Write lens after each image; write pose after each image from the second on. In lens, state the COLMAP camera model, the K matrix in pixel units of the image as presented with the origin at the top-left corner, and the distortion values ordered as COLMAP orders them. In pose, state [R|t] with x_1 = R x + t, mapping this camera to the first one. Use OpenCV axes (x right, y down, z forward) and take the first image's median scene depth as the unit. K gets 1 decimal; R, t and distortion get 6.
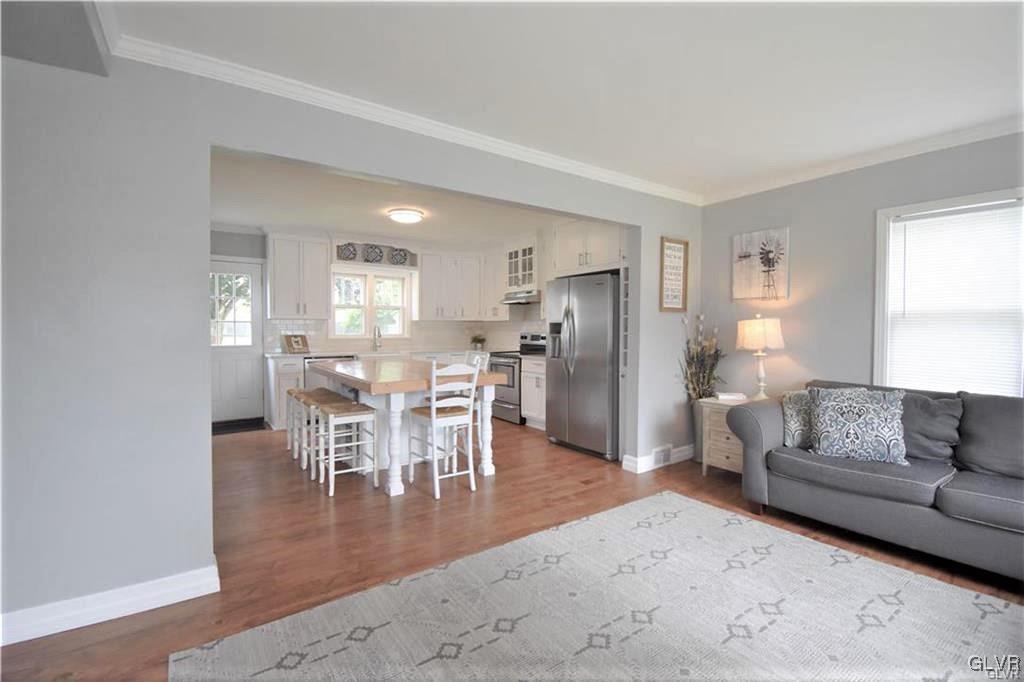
lens RADIAL K [[451.3, 0, 512.6], [0, 451.3, 340.0], [0, 0, 1]] dist [0.024713, -0.029107]
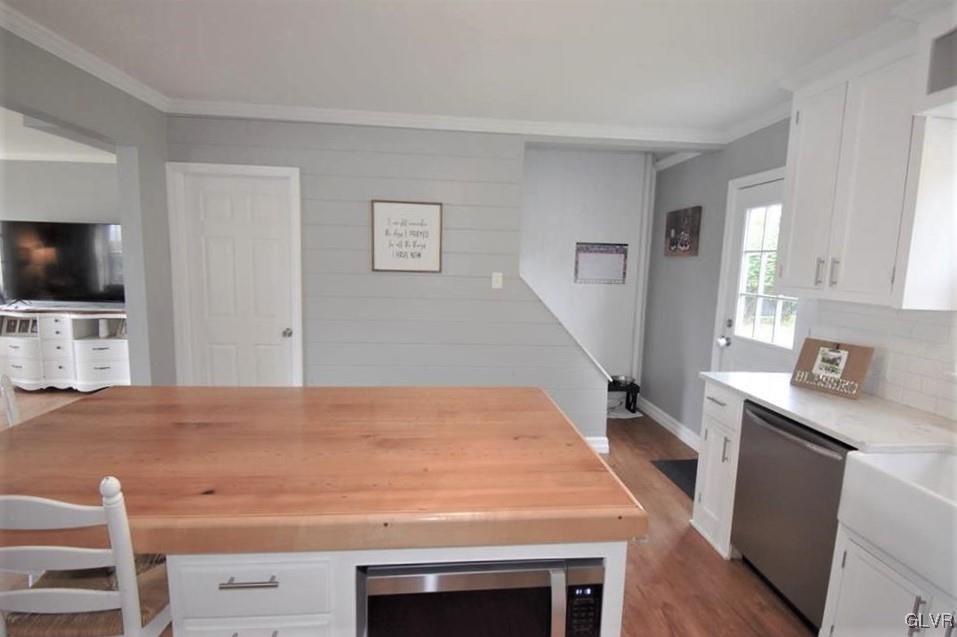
lens RADIAL K [[421.8, 0, 479.0], [0, 421.8, 317.6], [0, 0, 1]] dist [0.024713, -0.029107]
pose [[-0.502672, 0.088812, -0.859903, -0.056879], [-0.059707, 0.988767, 0.137025, -0.086478], [0.862413, 0.120221, -0.491723, 1.309927]]
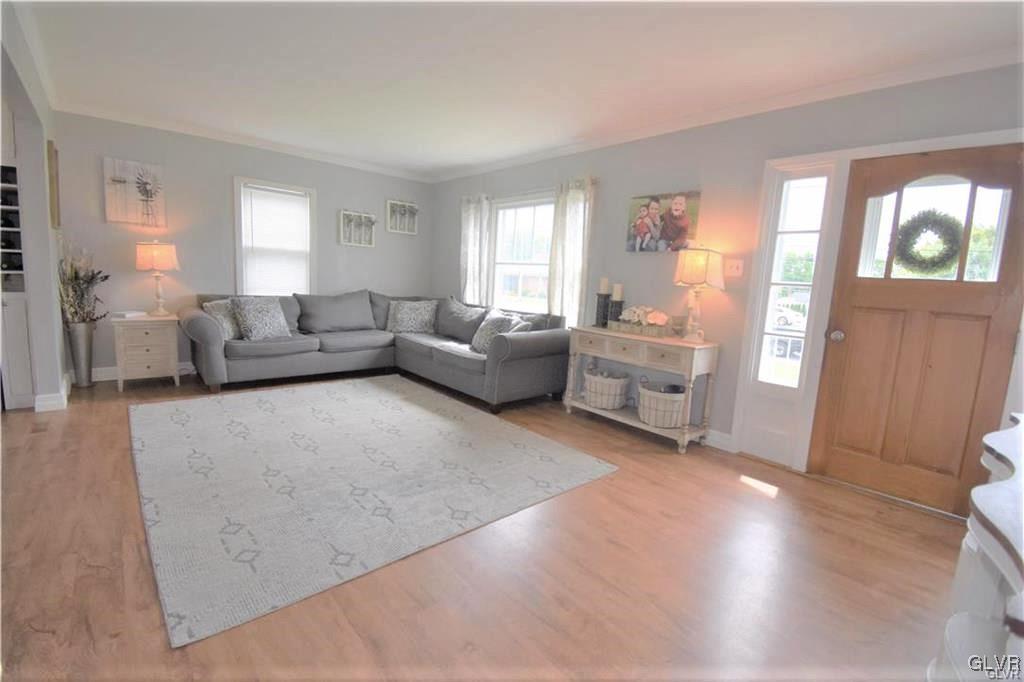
lens RADIAL K [[451.3, 0, 512.6], [0, 451.3, 340.0], [0, 0, 1]] dist [0.024713, -0.029107]
pose [[-0.109408, -0.144071, 0.983501, -0.637817], [-0.028556, 0.989487, 0.141771, 0.005535], [-0.993587, -0.012574, -0.112372, 0.198608]]
